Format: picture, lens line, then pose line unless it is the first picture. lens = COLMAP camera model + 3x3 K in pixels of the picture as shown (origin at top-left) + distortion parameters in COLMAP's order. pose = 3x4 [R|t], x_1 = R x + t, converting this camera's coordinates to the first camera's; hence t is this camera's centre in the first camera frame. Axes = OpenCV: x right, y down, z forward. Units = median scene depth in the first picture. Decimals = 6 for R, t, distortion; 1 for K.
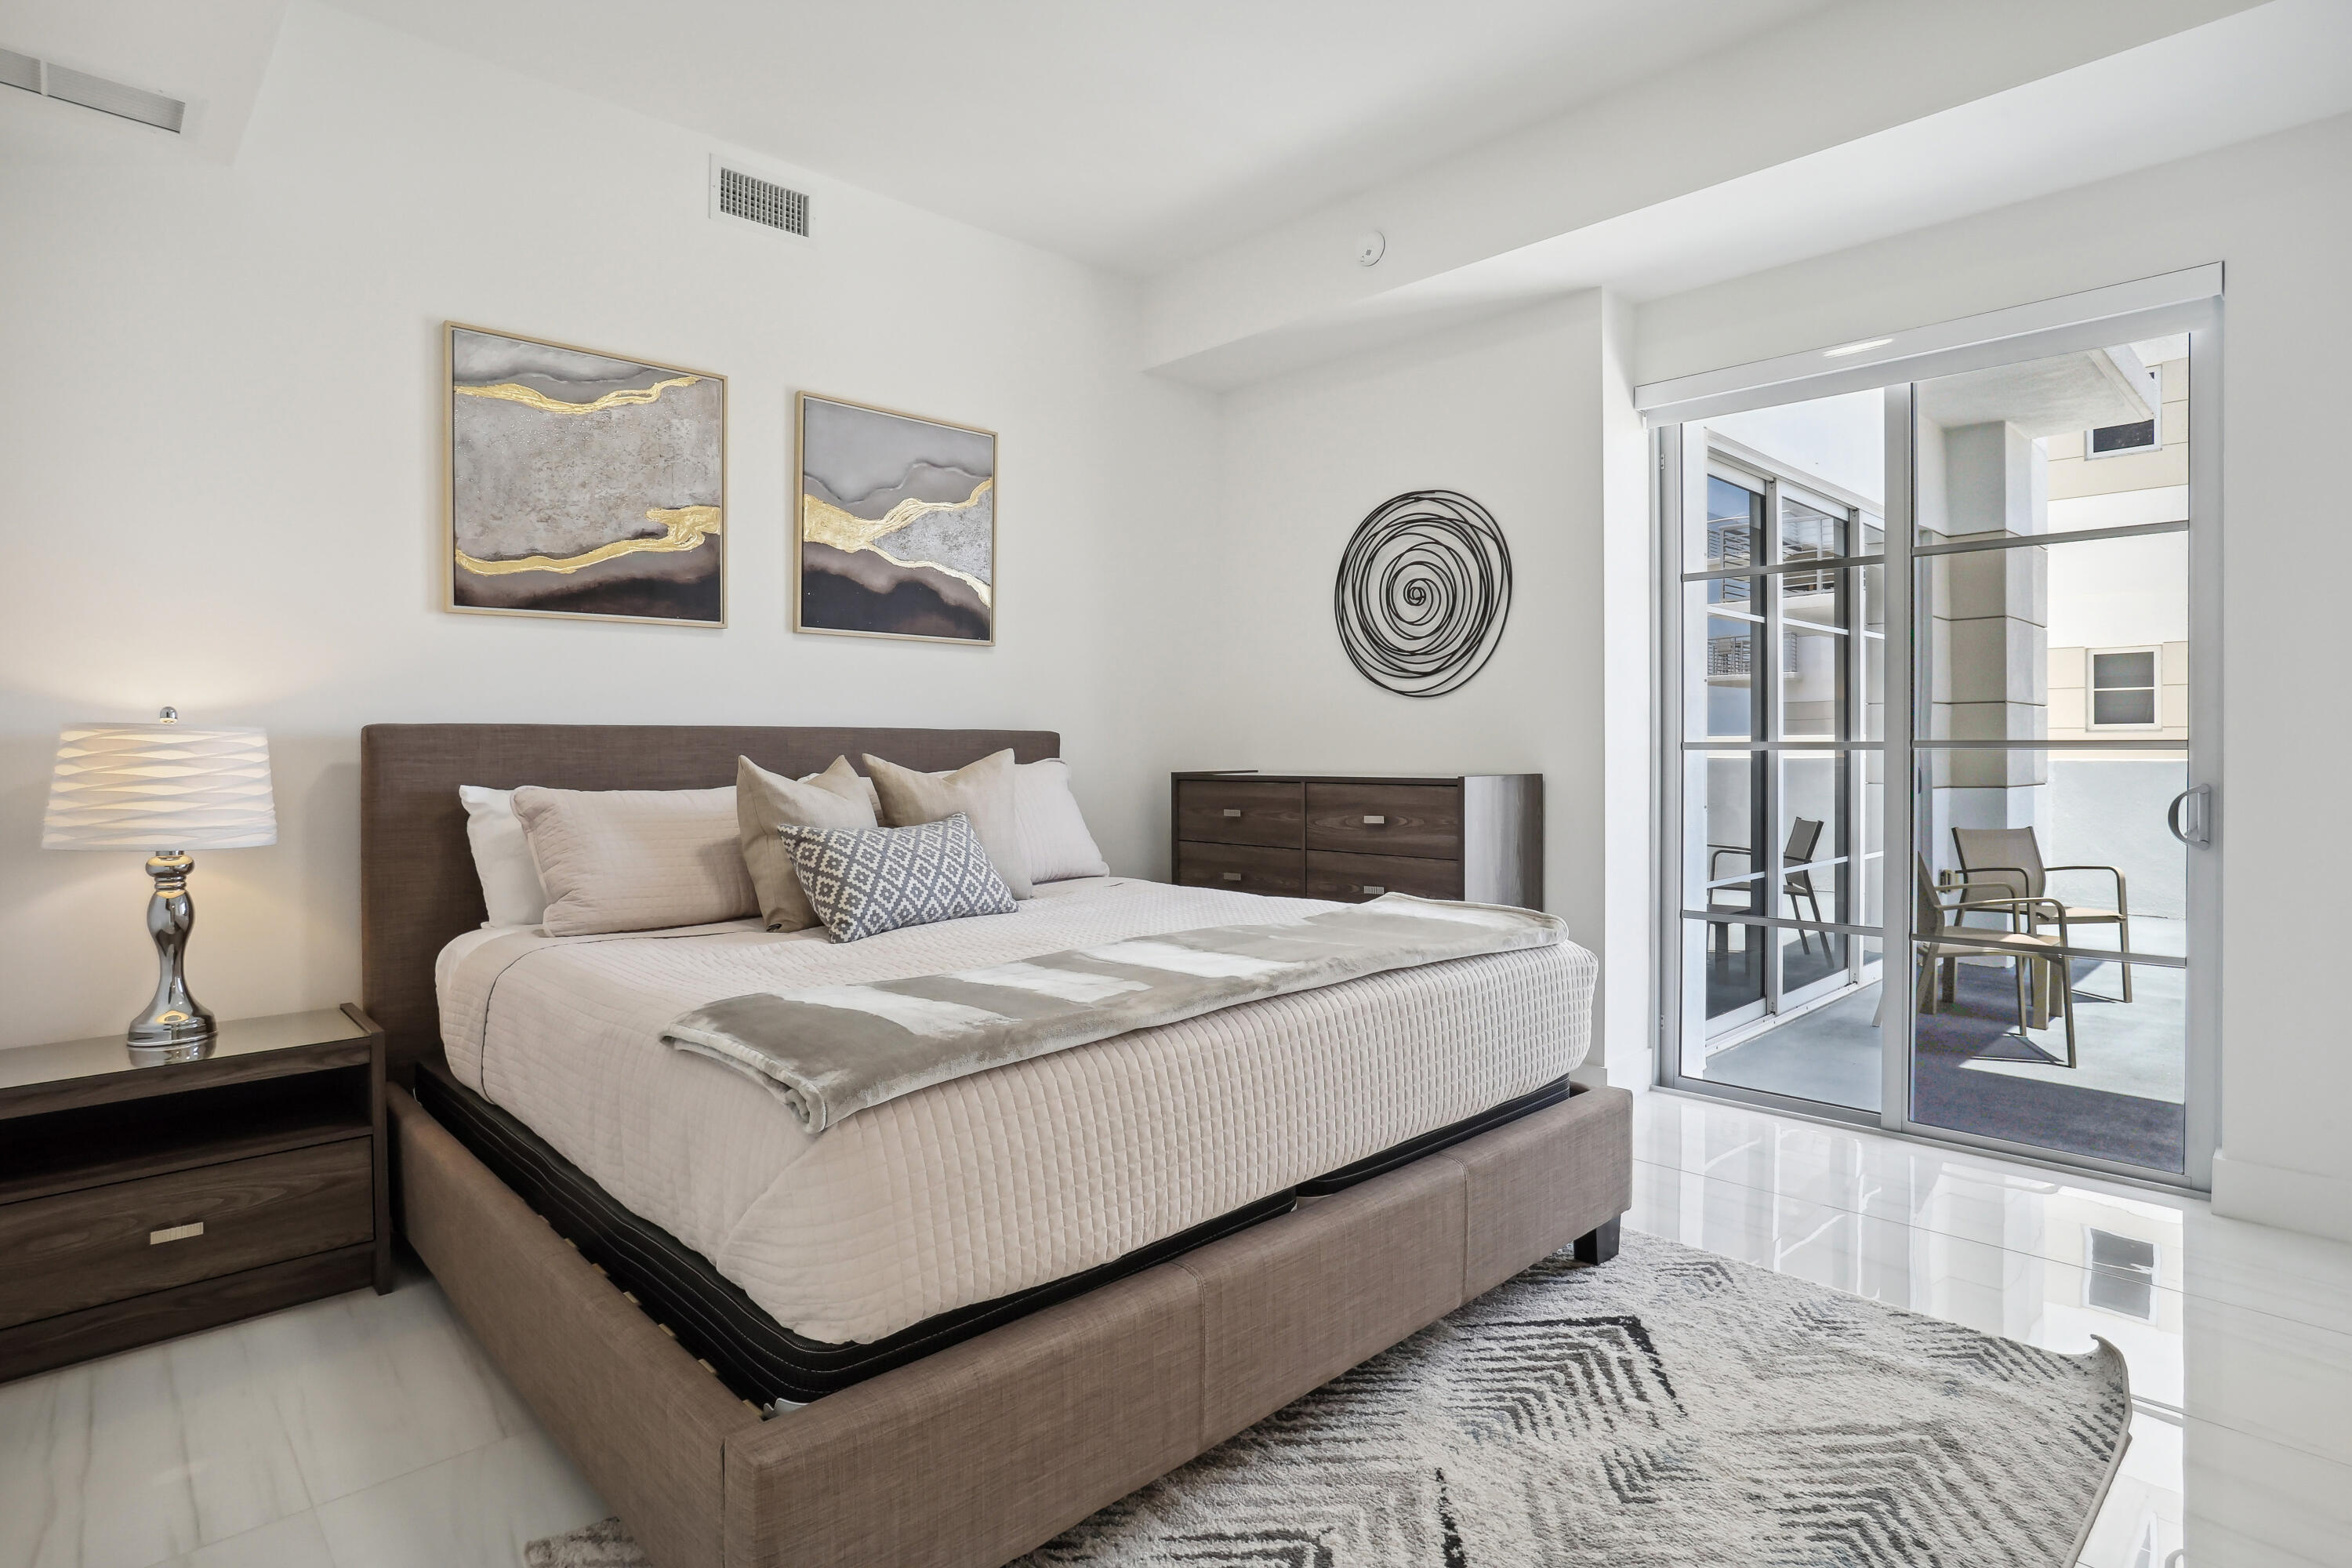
lens RADIAL K [[1219.8, 0, 1194.4], [0, 1219.8, 773.4], [0, 0, 1]] dist [-0.026443, -0.000137]
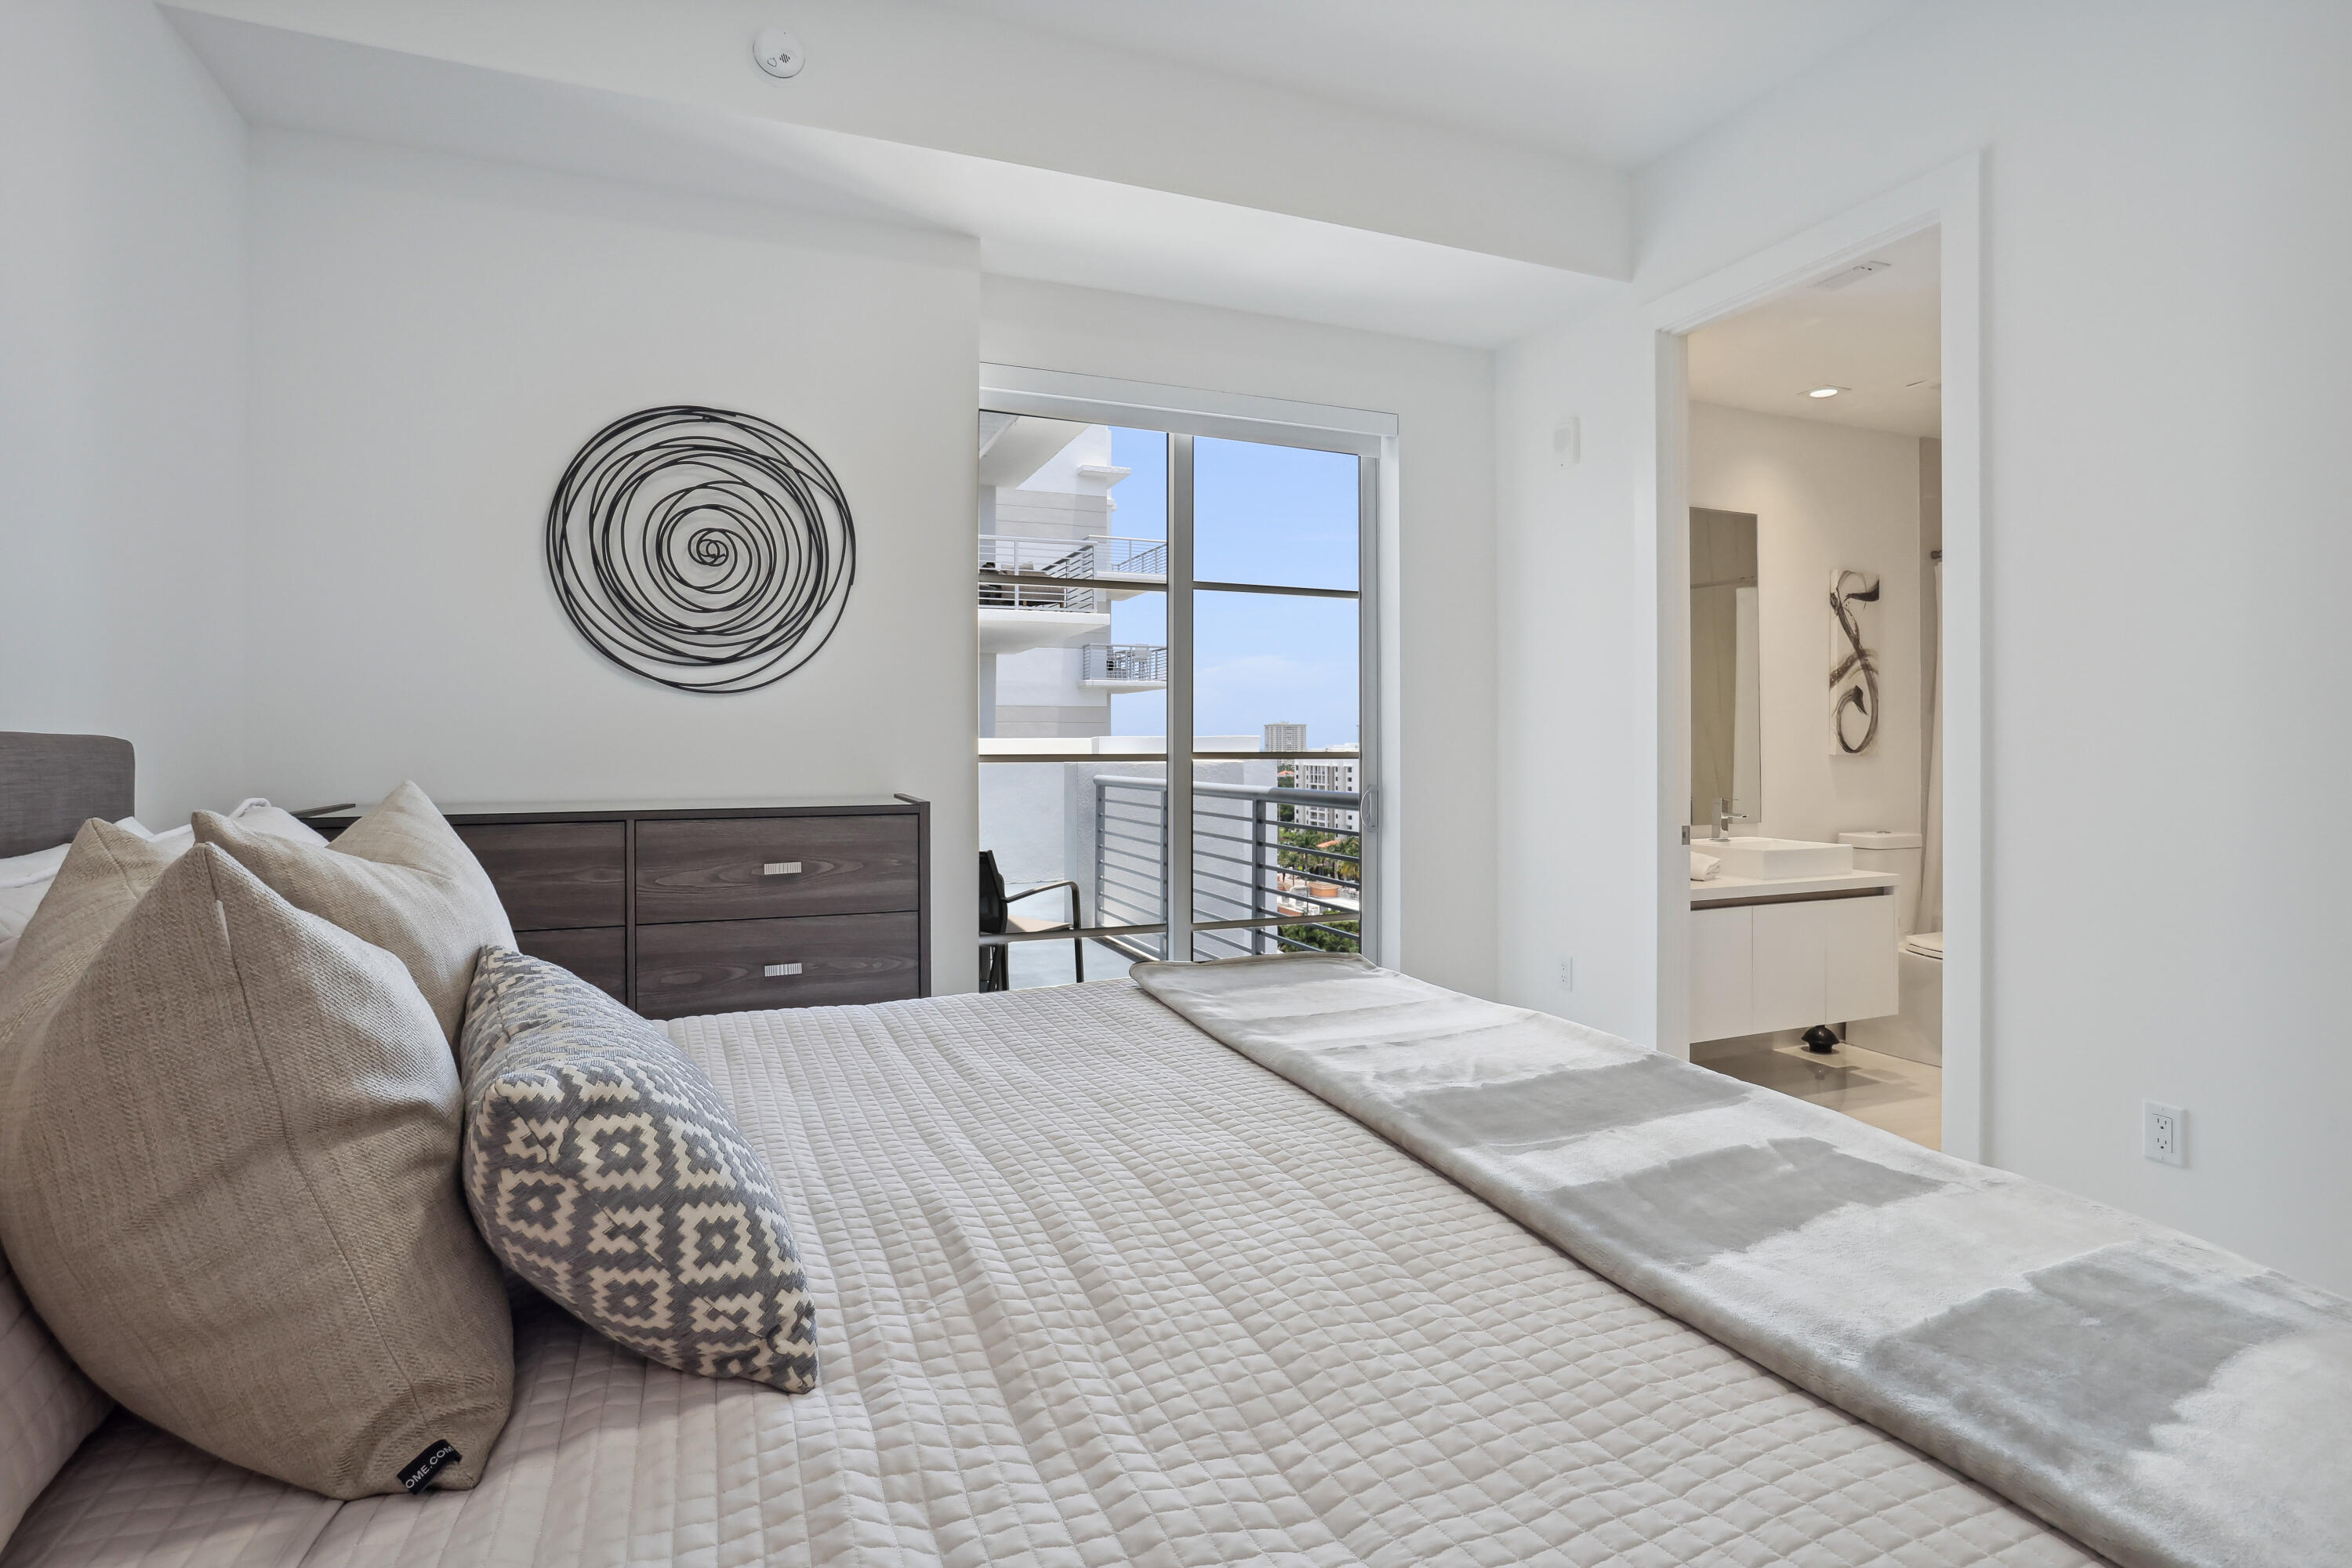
lens RADIAL K [[1165.4, 0, 1164.1], [0, 1165.4, 767.4], [0, 0, 1]] dist [-0.064529, 0.027008]
pose [[0.399434, -0.016461, 0.916614, -0.333941], [0.021921, 0.999724, 0.008402, -0.018542], [-0.916500, 0.016737, 0.399685, 0.483197]]
